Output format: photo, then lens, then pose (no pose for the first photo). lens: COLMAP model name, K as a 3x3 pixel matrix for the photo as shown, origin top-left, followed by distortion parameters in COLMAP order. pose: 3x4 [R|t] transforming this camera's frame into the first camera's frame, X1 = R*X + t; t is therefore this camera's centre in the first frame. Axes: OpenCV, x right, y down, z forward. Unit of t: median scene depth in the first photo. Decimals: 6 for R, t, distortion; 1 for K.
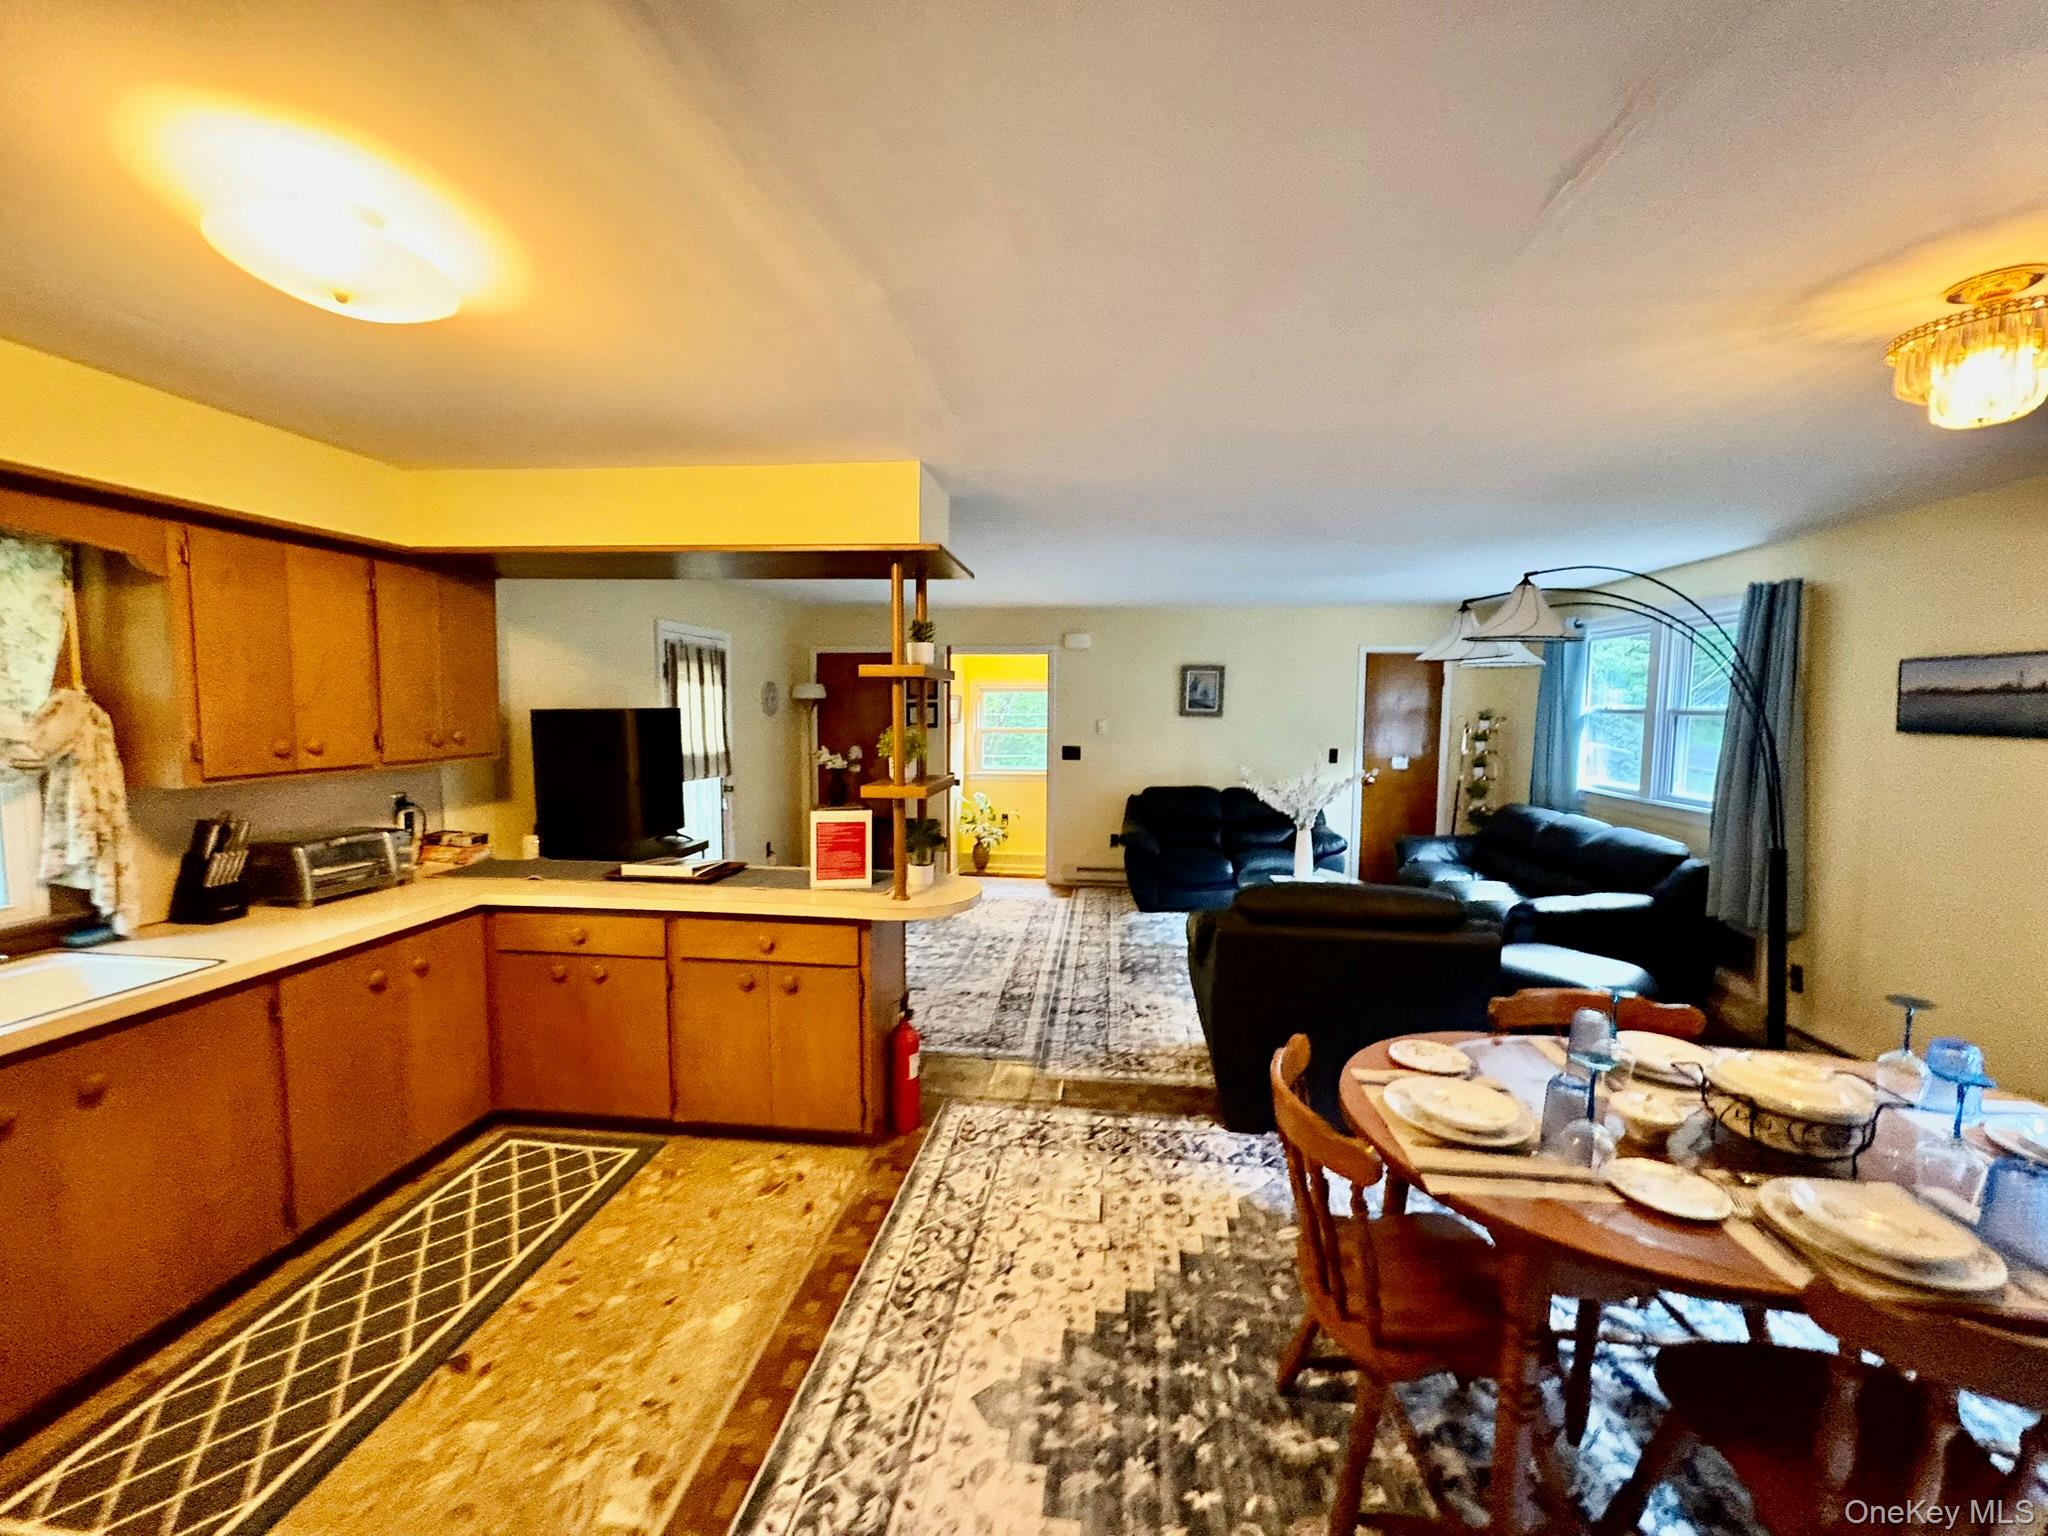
lens RADIAL K [[813.4, 0, 1026.6], [0, 813.4, 766.8], [0, 0, 1]] dist [-0.000800, 0.000261]
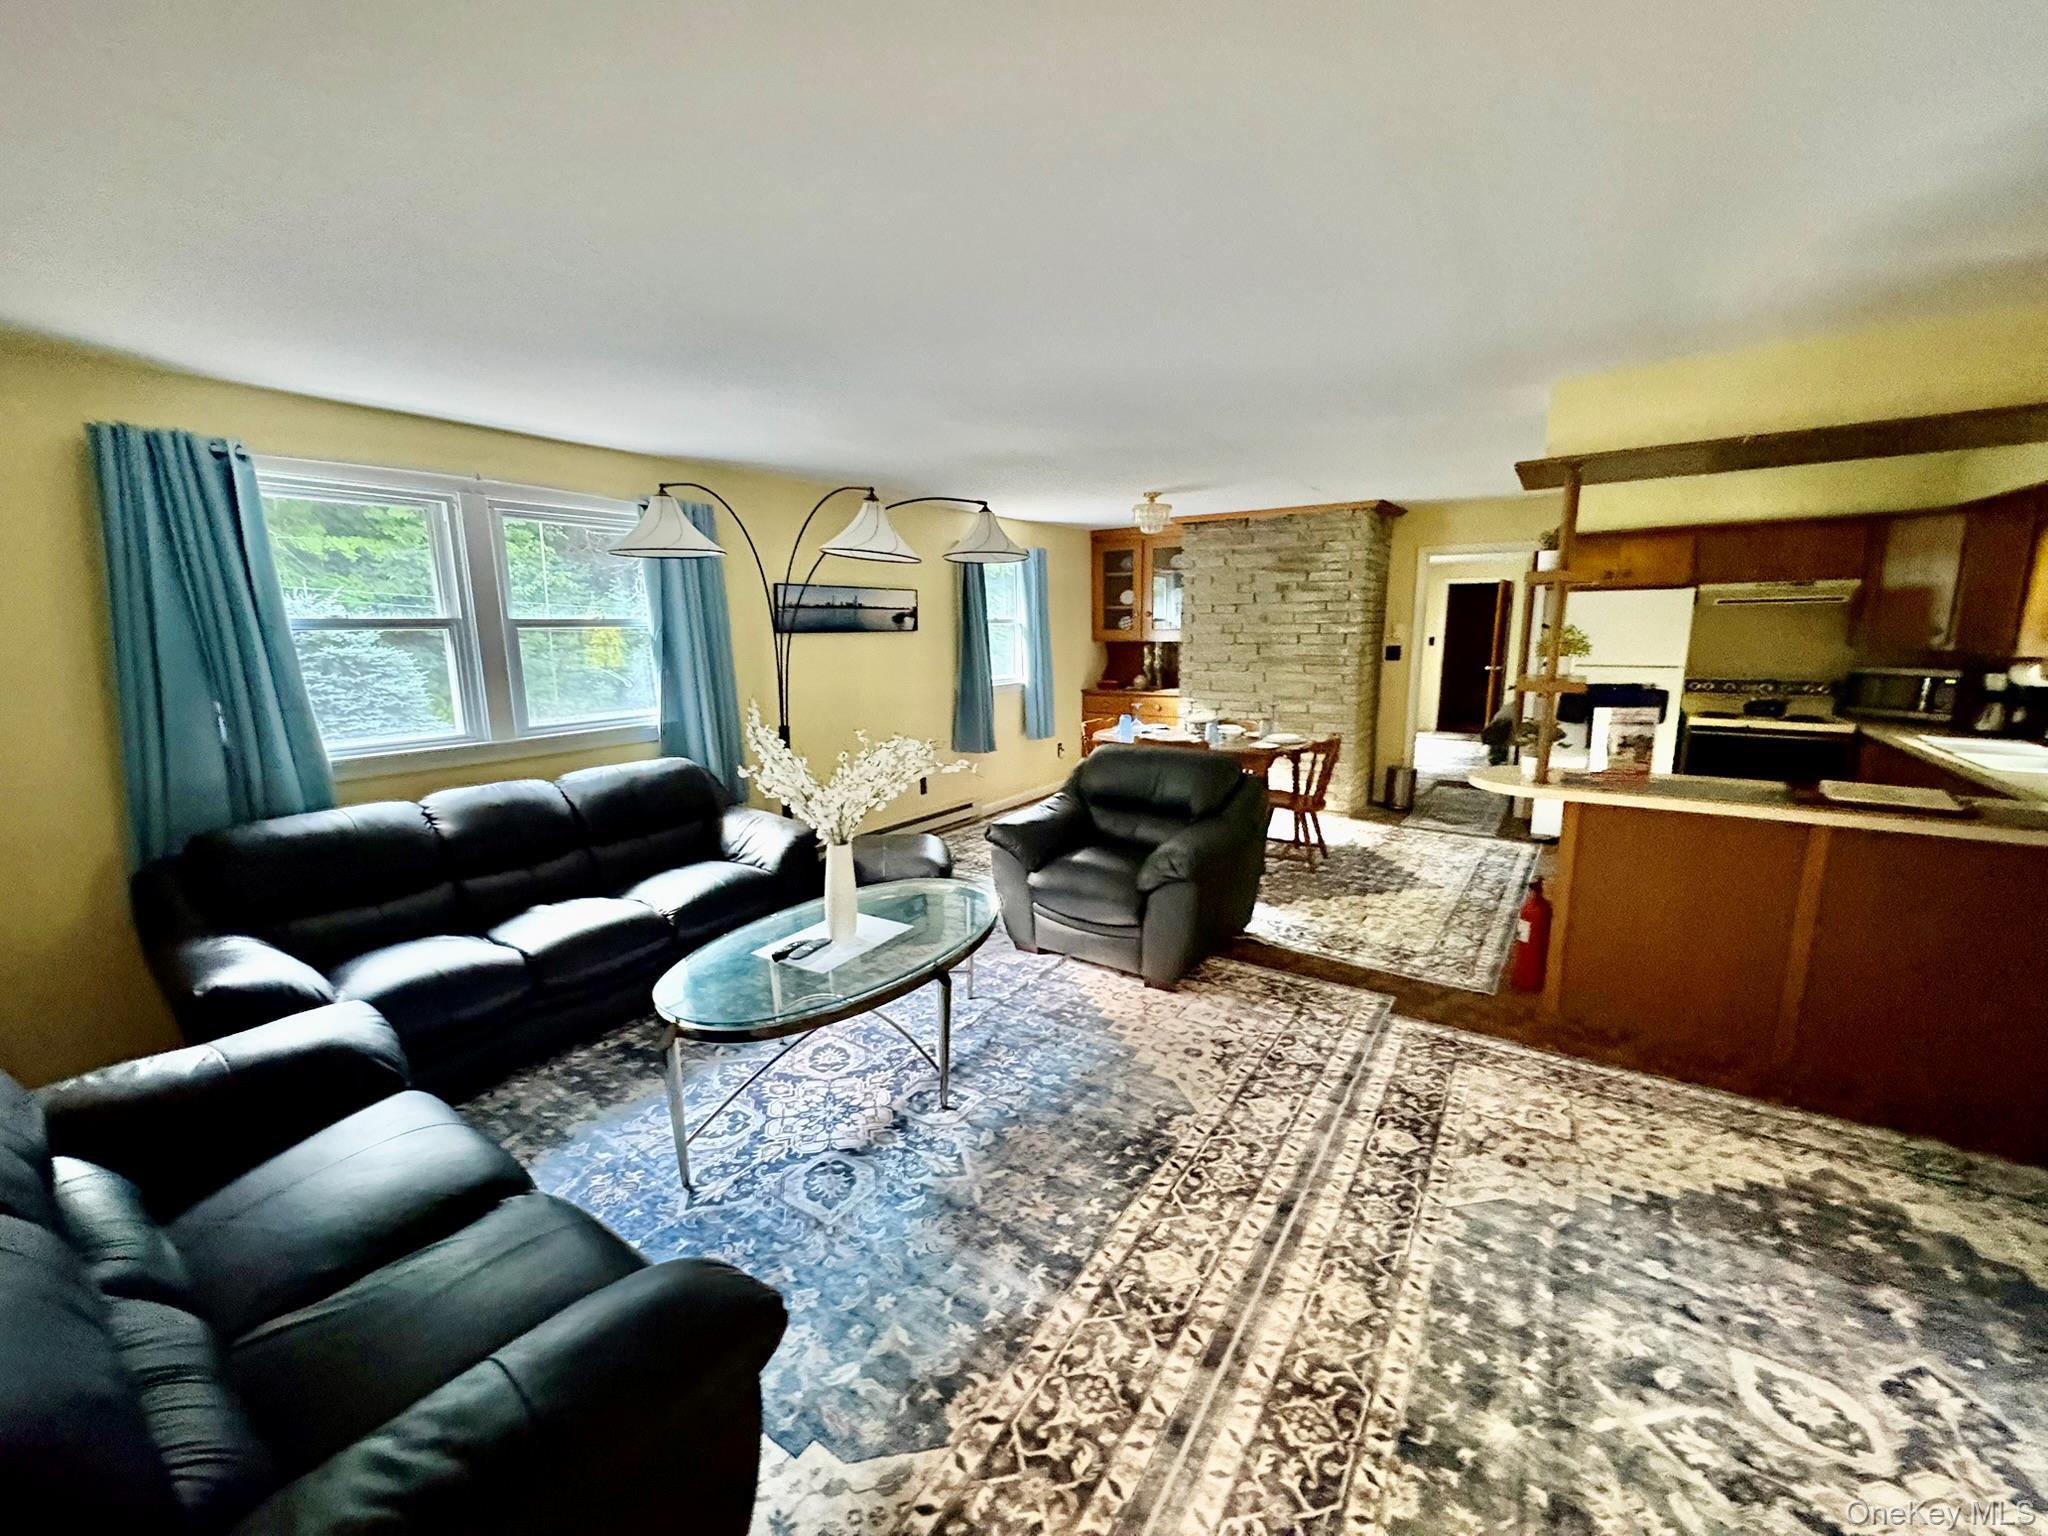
lens RADIAL K [[813.4, 0, 1019.2], [0, 813.4, 775.6], [0, 0, 1]] dist [-0.000800, 0.000261]
pose [[-0.884576, -0.084392, 0.458697, -0.014532], [0.039044, 0.966642, 0.253139, -0.129525], [-0.464759, 0.241830, -0.851773, 1.838779]]
